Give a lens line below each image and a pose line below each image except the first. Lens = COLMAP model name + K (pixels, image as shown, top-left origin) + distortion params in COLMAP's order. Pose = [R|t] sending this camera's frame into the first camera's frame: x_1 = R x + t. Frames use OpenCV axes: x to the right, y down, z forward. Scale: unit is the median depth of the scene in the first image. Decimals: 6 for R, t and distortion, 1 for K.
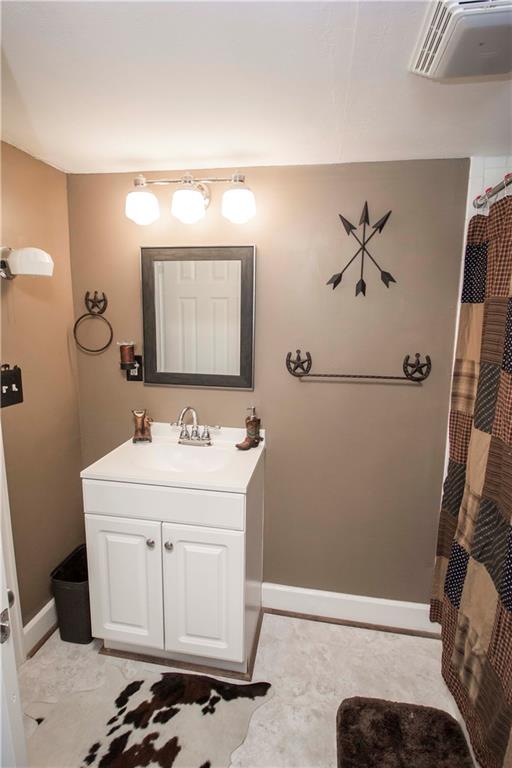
lens RADIAL K [[387.5, 0, 255.4], [0, 387.5, 377.2], [0, 0, 1]] dist [0.003454, -0.016296]
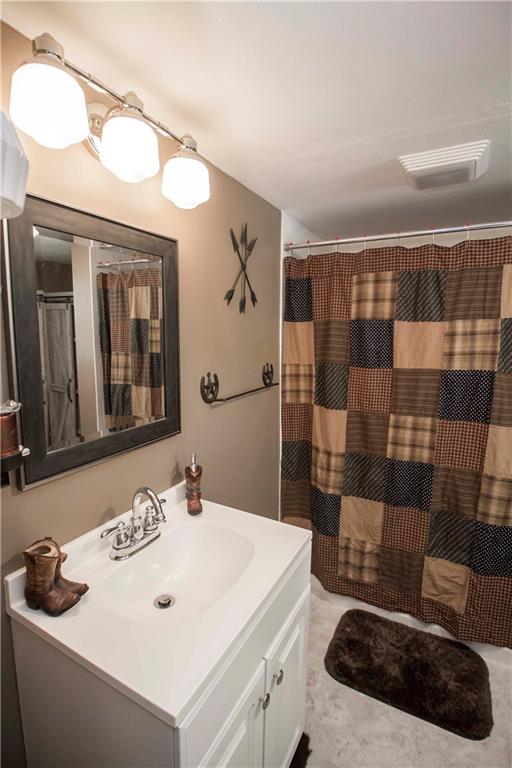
lens RADIAL K [[366.5, 0, 254.4], [0, 366.5, 376.7], [0, 0, 1]] dist [-0.000750, -0.013093]
pose [[0.324656, -0.132029, 0.936572, -0.667622], [0.142206, 0.985767, 0.089670, -0.128913], [-0.935081, 0.104074, 0.338810, 0.672731]]
